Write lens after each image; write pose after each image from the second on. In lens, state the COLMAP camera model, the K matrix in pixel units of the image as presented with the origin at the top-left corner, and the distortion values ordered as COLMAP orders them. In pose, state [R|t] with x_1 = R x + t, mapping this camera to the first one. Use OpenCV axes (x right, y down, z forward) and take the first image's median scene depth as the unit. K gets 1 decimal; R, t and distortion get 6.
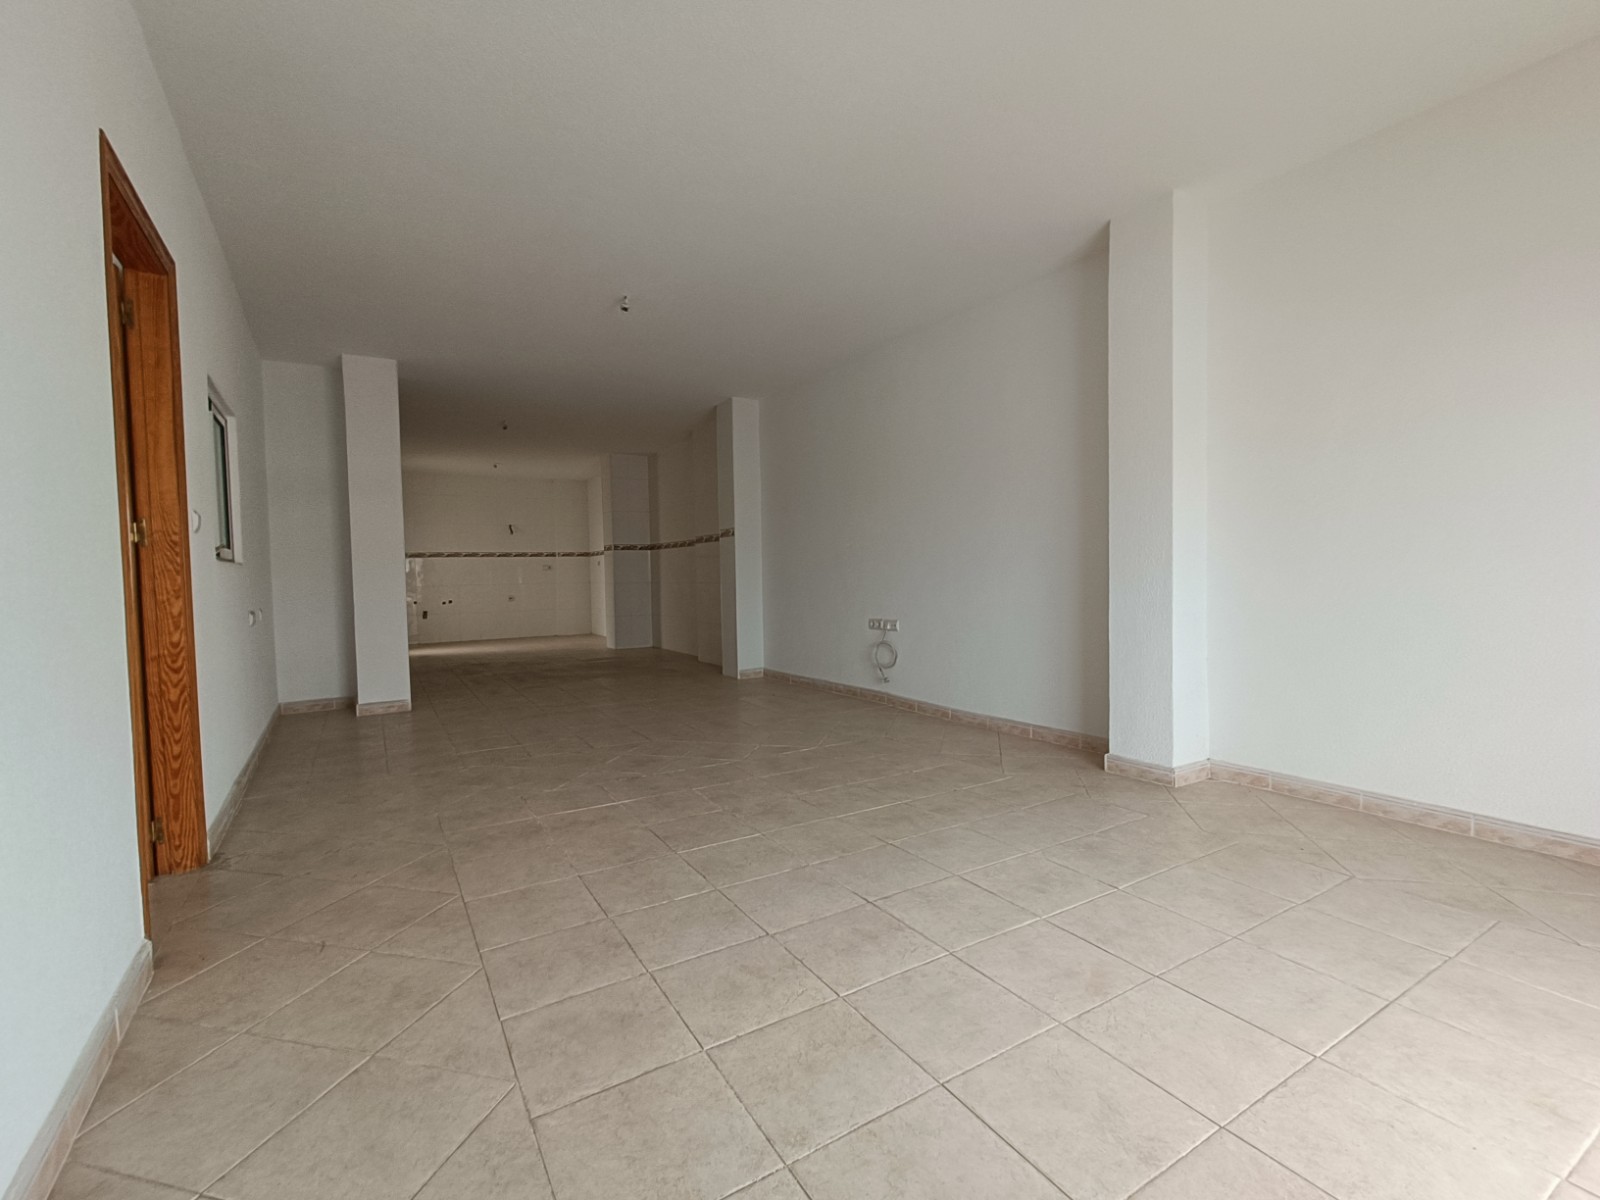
lens RADIAL K [[716.7, 0, 805.3], [0, 716.7, 600.1], [0, 0, 1]] dist [0.001766, 0.000294]
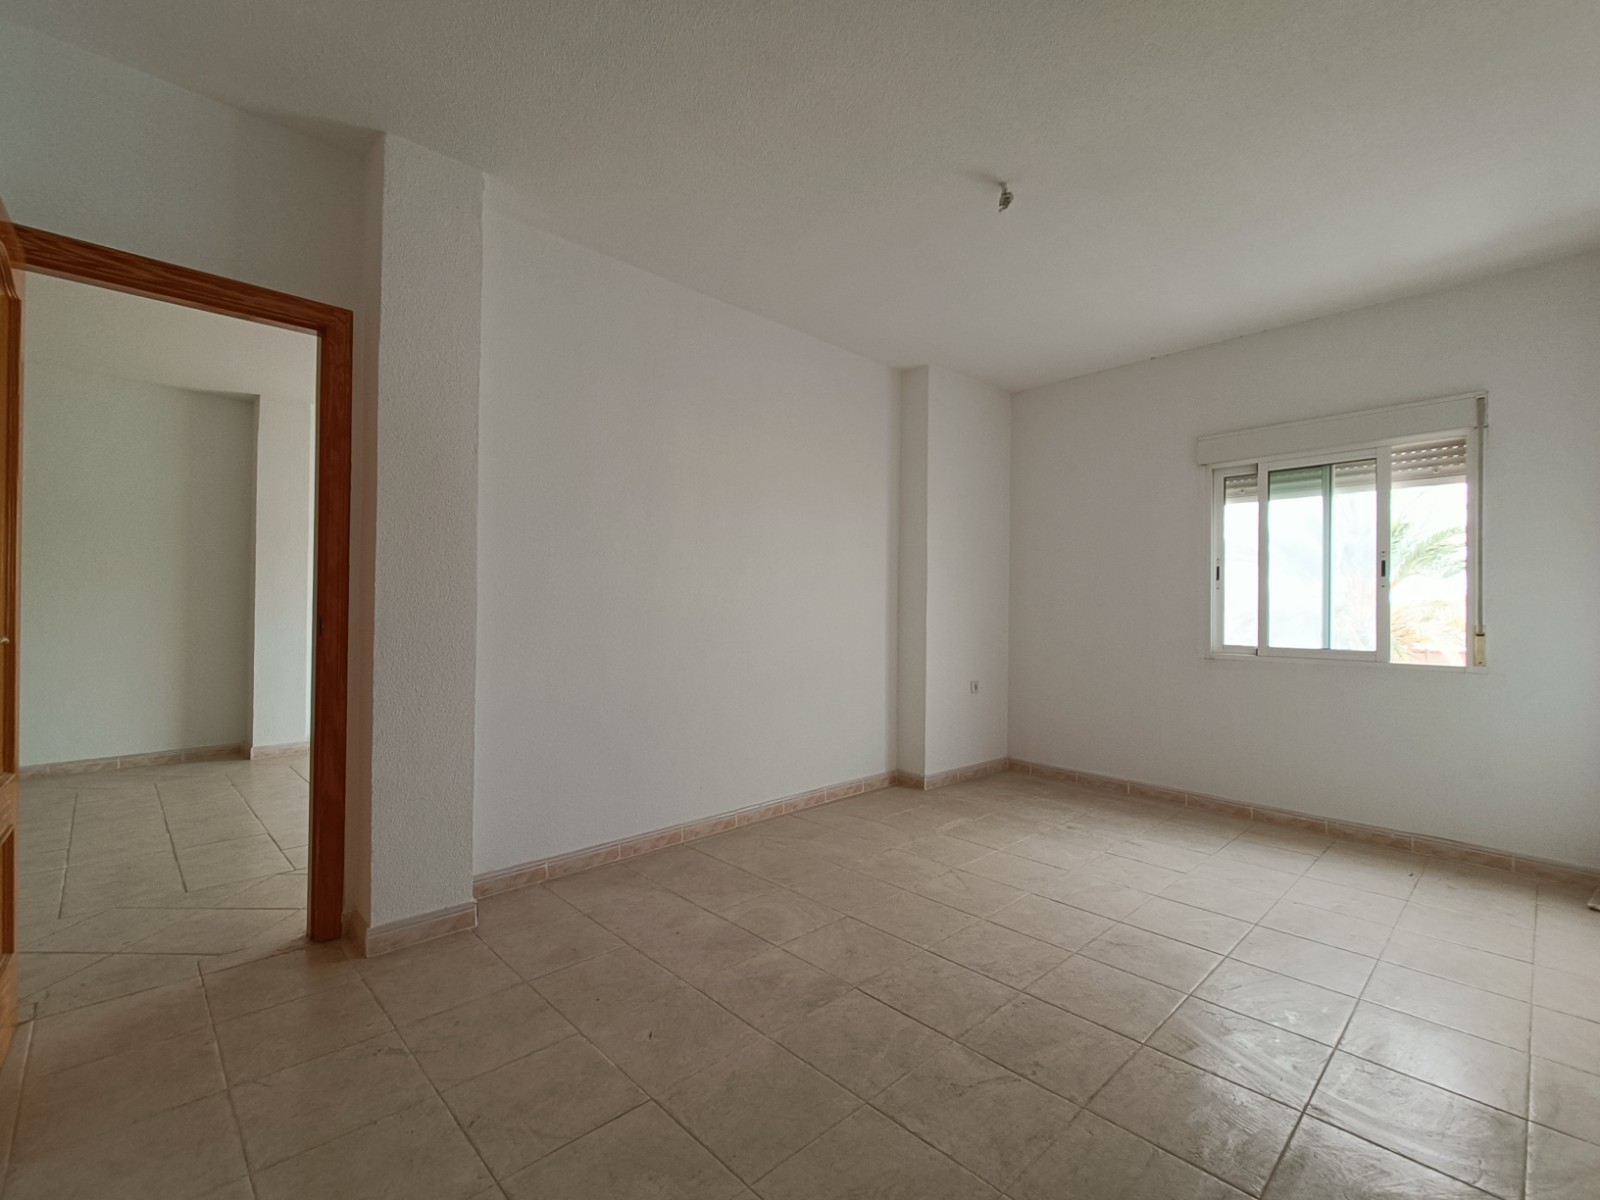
lens RADIAL K [[716.7, 0, 805.3], [0, 716.7, 600.1], [0, 0, 1]] dist [0.001766, 0.000294]
pose [[-0.221370, 0.023224, 0.974913, -1.302473], [0.033209, 0.999316, -0.016265, -0.027802], [-0.974624, 0.028776, -0.221990, 0.209647]]
